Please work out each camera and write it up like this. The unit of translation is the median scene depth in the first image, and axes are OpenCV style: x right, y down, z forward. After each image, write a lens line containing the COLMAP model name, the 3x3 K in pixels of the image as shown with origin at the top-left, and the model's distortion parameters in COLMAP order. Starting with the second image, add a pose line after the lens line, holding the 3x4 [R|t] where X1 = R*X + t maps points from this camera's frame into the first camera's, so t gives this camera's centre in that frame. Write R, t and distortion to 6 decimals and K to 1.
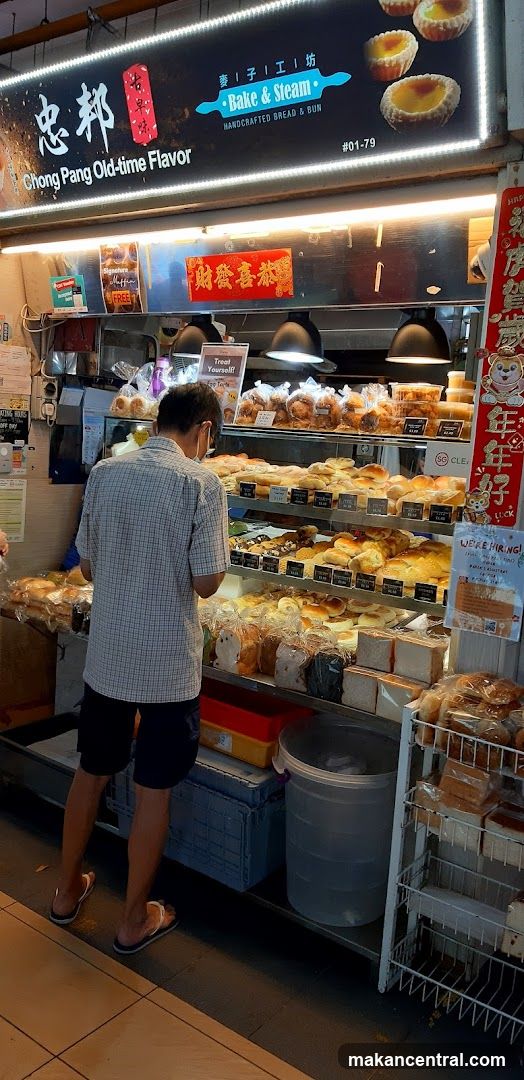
lens RADIAL K [[841.3, 0, 262.0], [0, 841.3, 540.0], [0, 0, 1]] dist [0.115433, -0.167903]
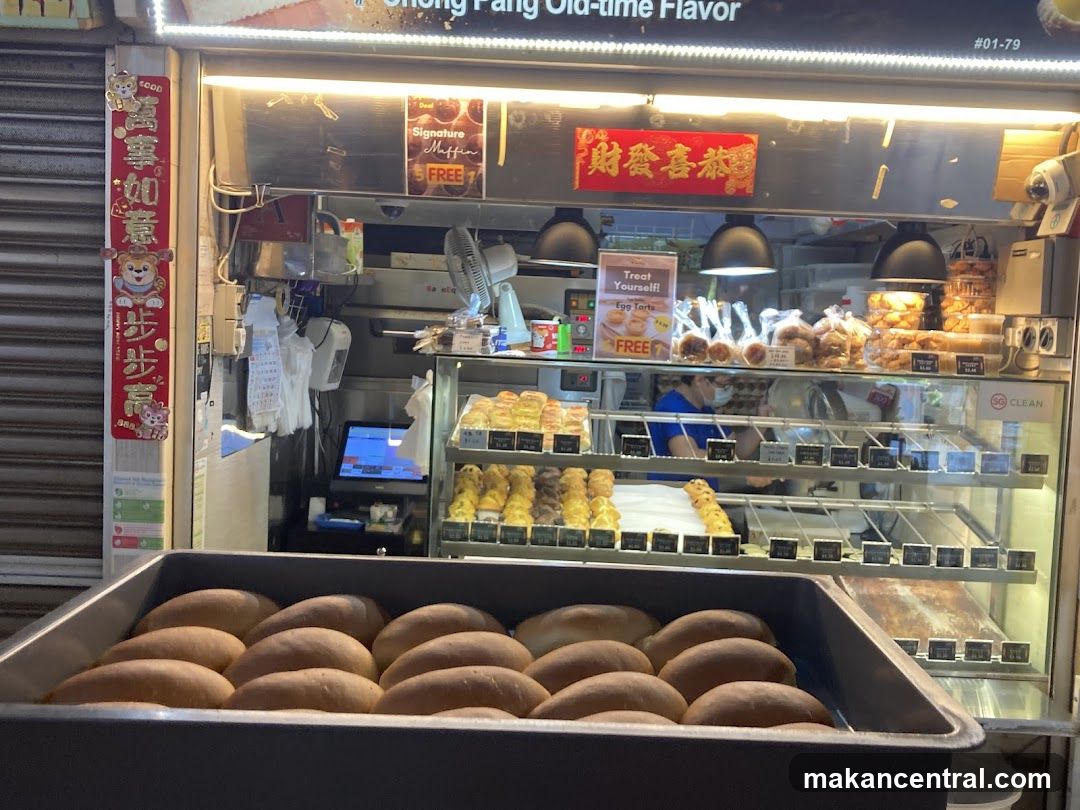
lens RADIAL K [[1100.6, 0, 540.0], [0, 1100.6, 405.0], [0, 0, 1]] dist [0.015681, 0.011634]
pose [[0.798528, -0.081292, 0.596443, -0.704196], [0.090274, 0.995806, 0.014863, -0.128274], [-0.595150, 0.041975, 0.802518, 0.318505]]
